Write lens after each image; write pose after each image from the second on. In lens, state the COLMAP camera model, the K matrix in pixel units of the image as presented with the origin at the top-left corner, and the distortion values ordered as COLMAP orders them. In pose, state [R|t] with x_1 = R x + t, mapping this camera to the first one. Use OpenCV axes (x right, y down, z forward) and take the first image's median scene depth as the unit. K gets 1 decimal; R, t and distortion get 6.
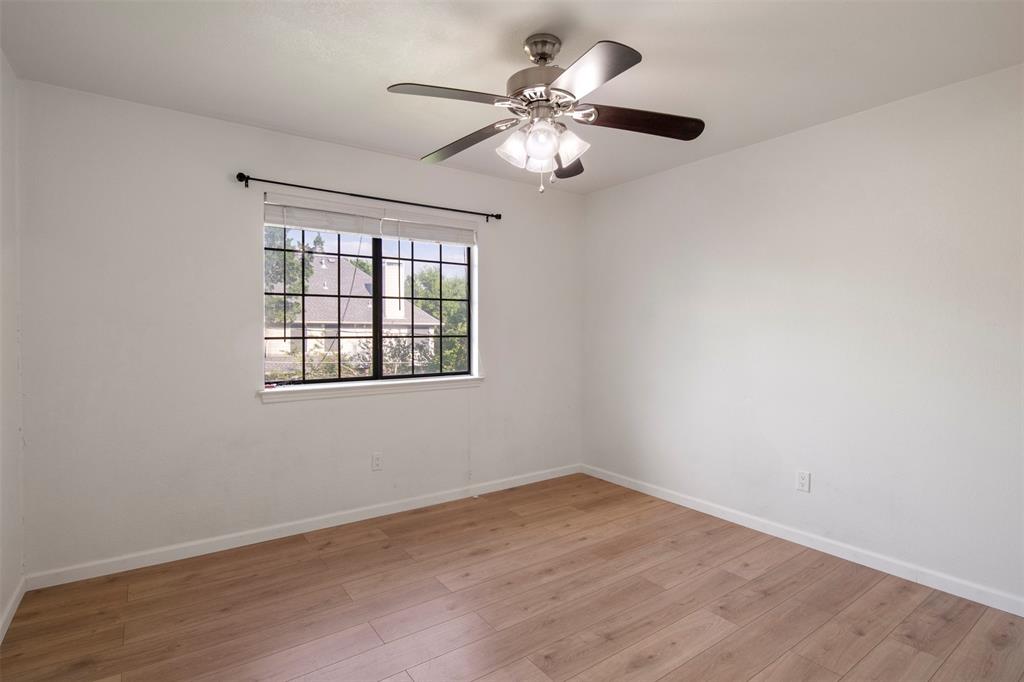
lens RADIAL K [[515.8, 0, 513.7], [0, 515.8, 327.7], [0, 0, 1]] dist [-0.004356, -0.000573]
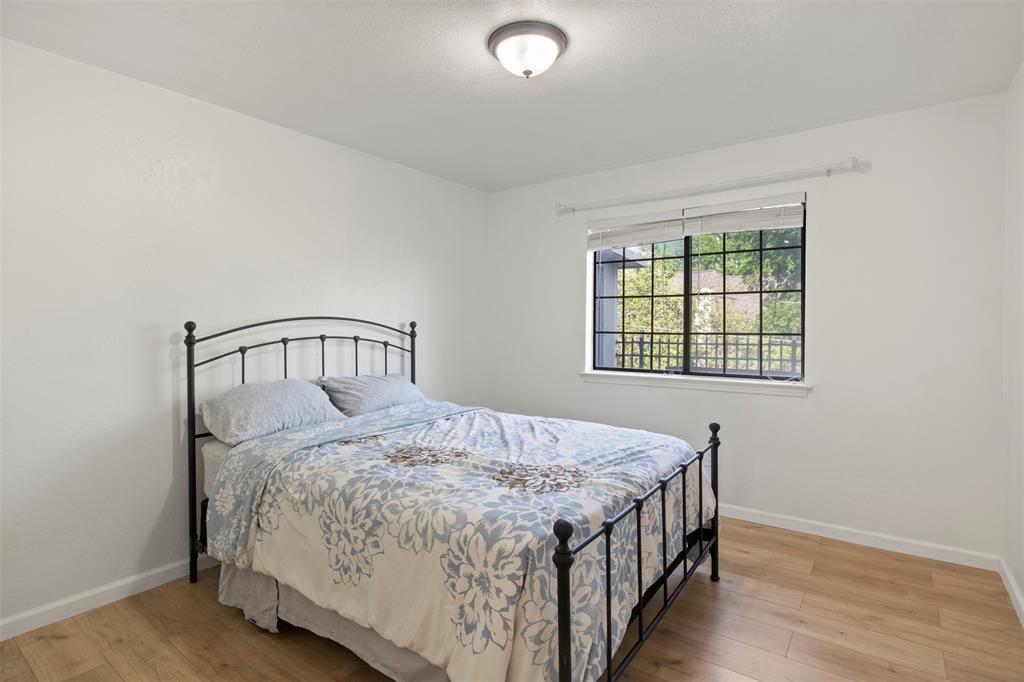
lens RADIAL K [[515.8, 0, 513.7], [0, 515.8, 327.7], [0, 0, 1]] dist [-0.004356, -0.000573]
pose [[0.304512, -0.002212, -0.952506, 0.604314], [0.005623, 0.999984, -0.000524, 0.005132], [0.952492, -0.005196, 0.304520, 0.358559]]
